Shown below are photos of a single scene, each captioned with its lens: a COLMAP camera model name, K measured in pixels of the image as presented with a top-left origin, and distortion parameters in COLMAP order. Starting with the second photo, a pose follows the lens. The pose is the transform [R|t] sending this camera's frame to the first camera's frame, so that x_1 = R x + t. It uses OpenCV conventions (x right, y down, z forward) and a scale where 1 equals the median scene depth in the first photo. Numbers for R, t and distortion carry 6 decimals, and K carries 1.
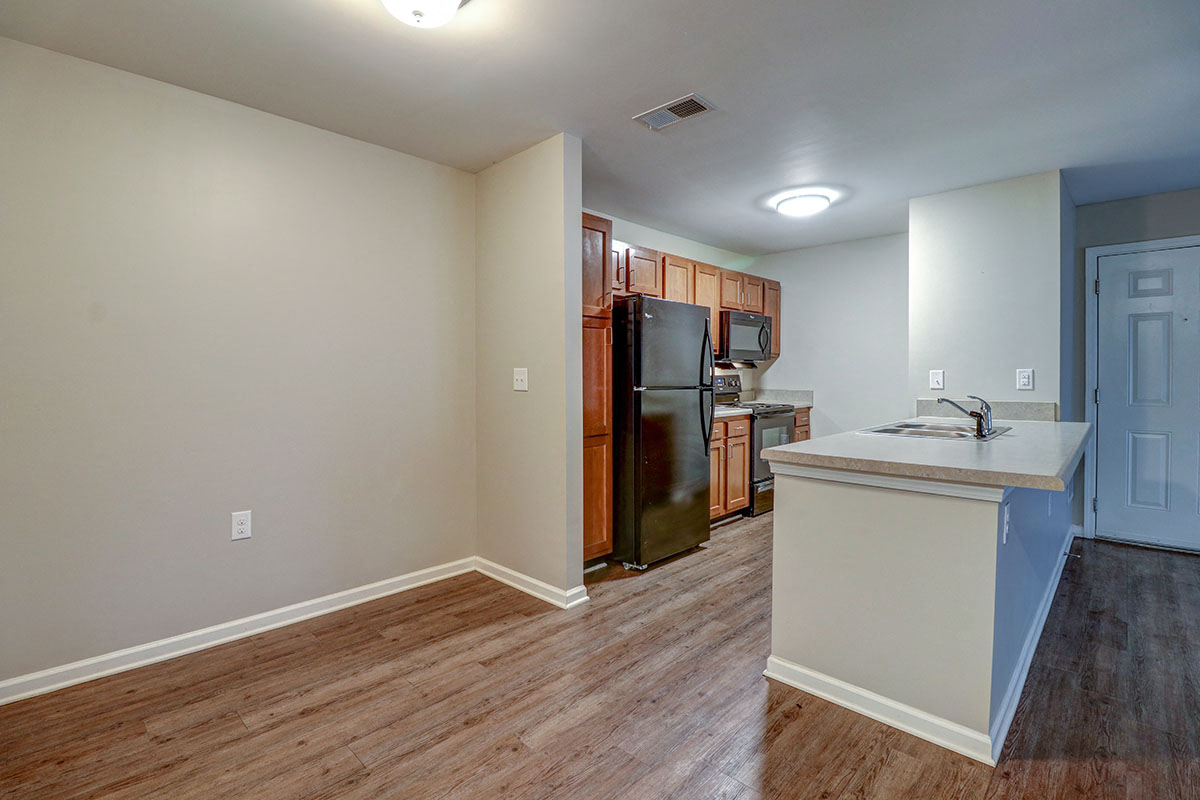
lens RADIAL K [[553.8, 0, 592.4], [0, 553.8, 384.1], [0, 0, 1]] dist [-0.000906, -0.010267]
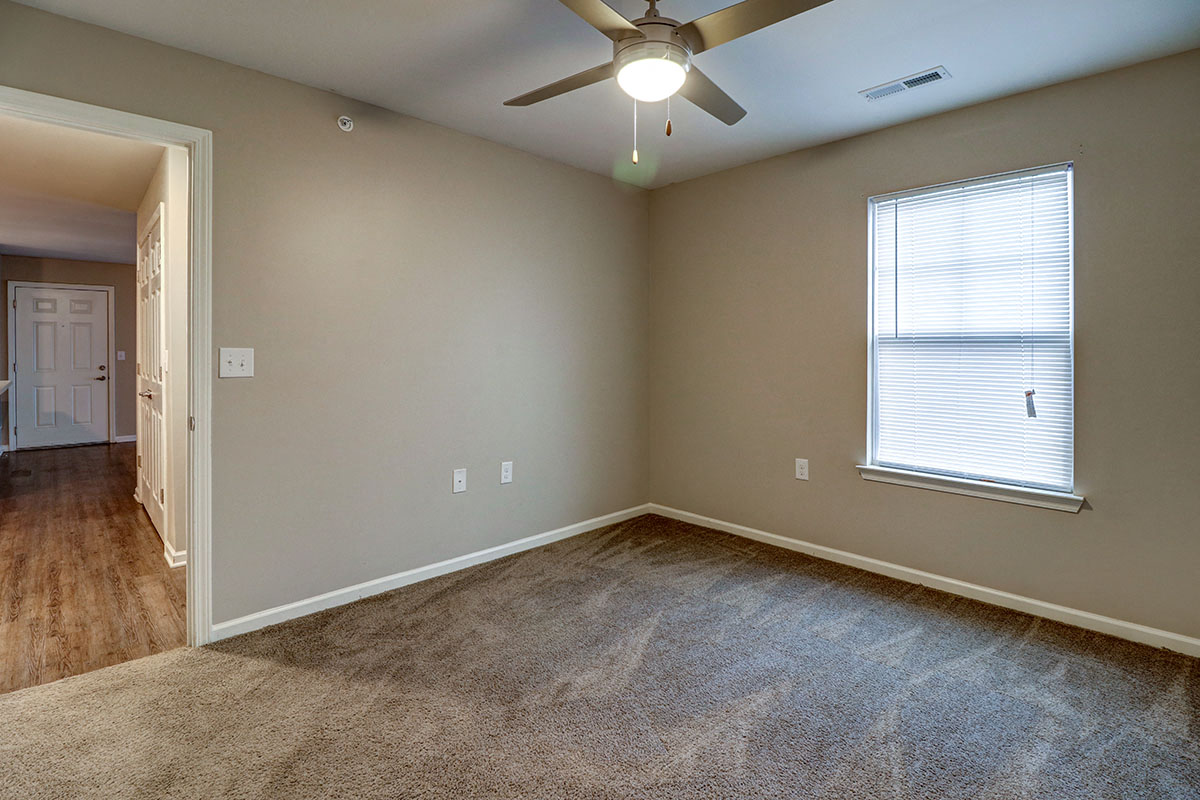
lens RADIAL K [[564.7, 0, 593.7], [0, 564.7, 356.2], [0, 0, 1]] dist [-0.001447, -0.009602]
pose [[0.030936, -0.002513, 0.999518, -0.791044], [0.016884, 0.999855, 0.001991, 0.013119], [-0.999379, 0.016814, 0.030974, -0.887716]]
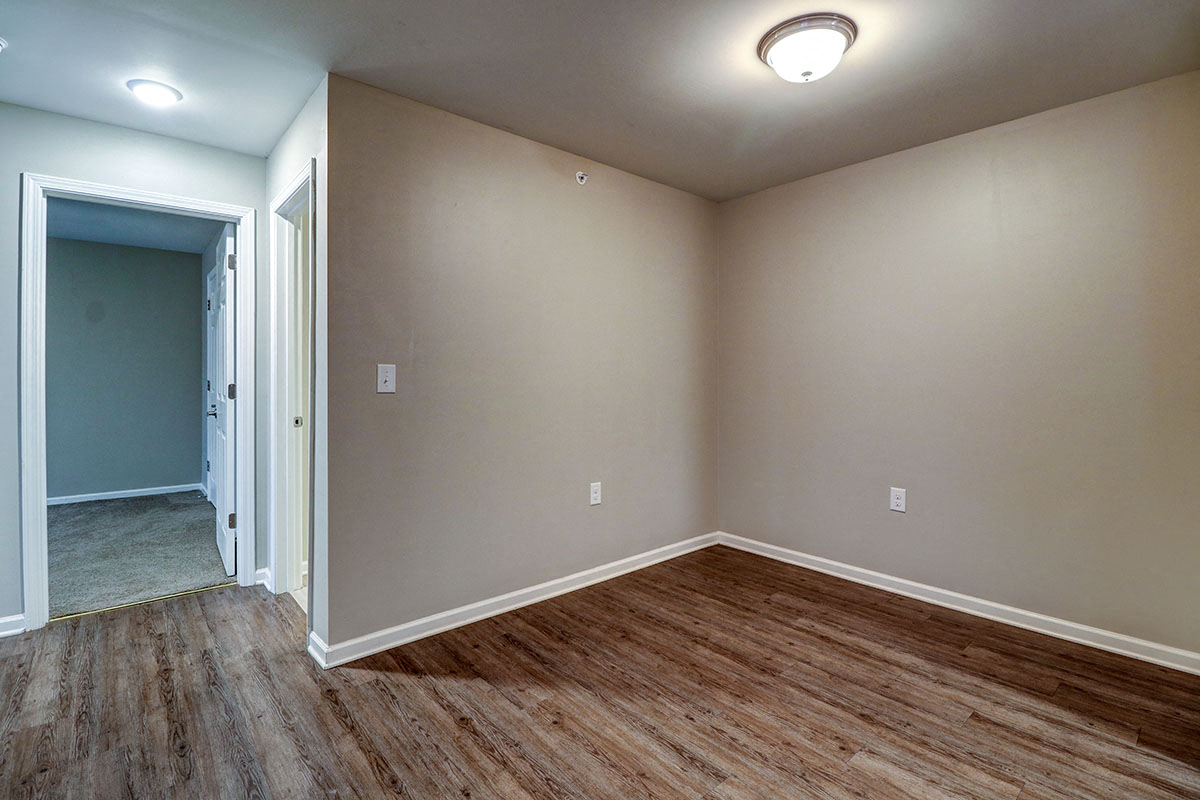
lens RADIAL K [[556.8, 0, 593.2], [0, 556.8, 375.8], [0, 0, 1]] dist [-0.004560, -0.008094]
pose [[-0.084161, -0.000350, -0.996452, 0.391617], [-0.019533, 0.999808, 0.001298, -0.001324], [0.996261, 0.019573, -0.084152, 0.273391]]
